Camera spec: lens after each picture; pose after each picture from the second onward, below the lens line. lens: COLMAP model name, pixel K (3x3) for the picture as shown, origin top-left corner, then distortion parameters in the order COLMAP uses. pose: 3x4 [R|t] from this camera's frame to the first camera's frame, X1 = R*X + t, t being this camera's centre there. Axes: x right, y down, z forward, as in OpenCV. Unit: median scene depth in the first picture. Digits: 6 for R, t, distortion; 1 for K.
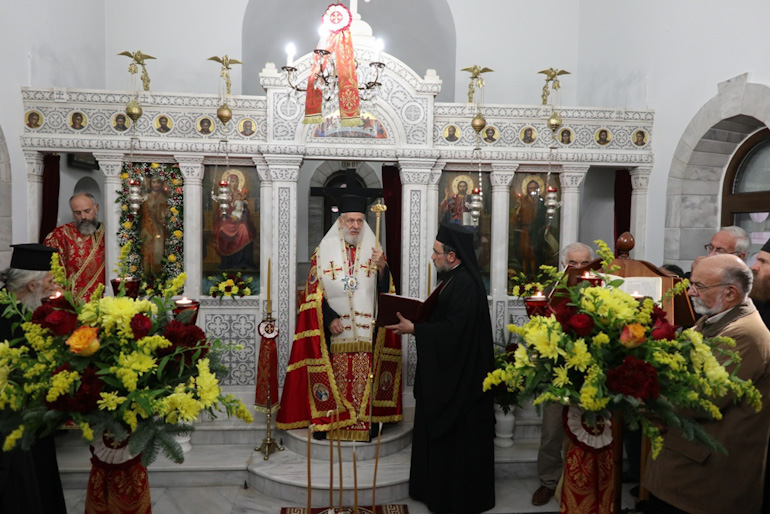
lens RADIAL K [[541.7, 0, 385.0], [0, 541.7, 257.0], [0, 0, 1]] dist [-0.000300, -0.000338]
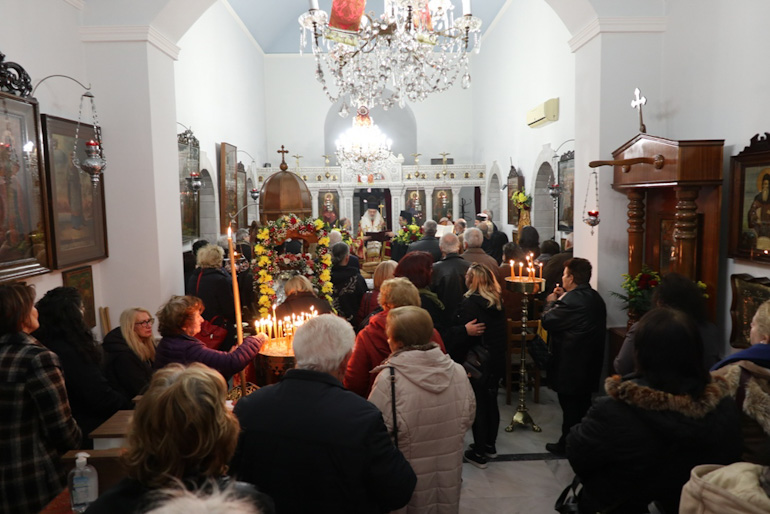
lens RADIAL K [[541.7, 0, 385.0], [0, 541.7, 257.0], [0, 0, 1]] dist [-0.000300, -0.000338]
pose [[0.998150, -0.026546, -0.054705, 0.141497], [0.029116, 0.998483, 0.046733, 0.041429], [0.053381, -0.048239, 0.997408, -1.712370]]
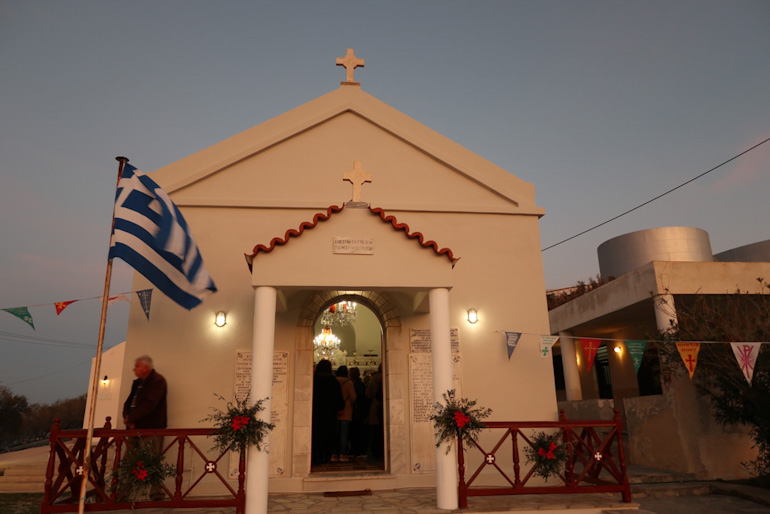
lens RADIAL K [[541.7, 0, 385.0], [0, 541.7, 257.0], [0, 0, 1]] dist [-0.000300, -0.000338]
pose [[0.998679, -0.019102, 0.047695, 0.219984], [0.033869, 0.942818, -0.331583, 0.461284], [-0.038634, 0.332760, 0.942220, -3.684896]]
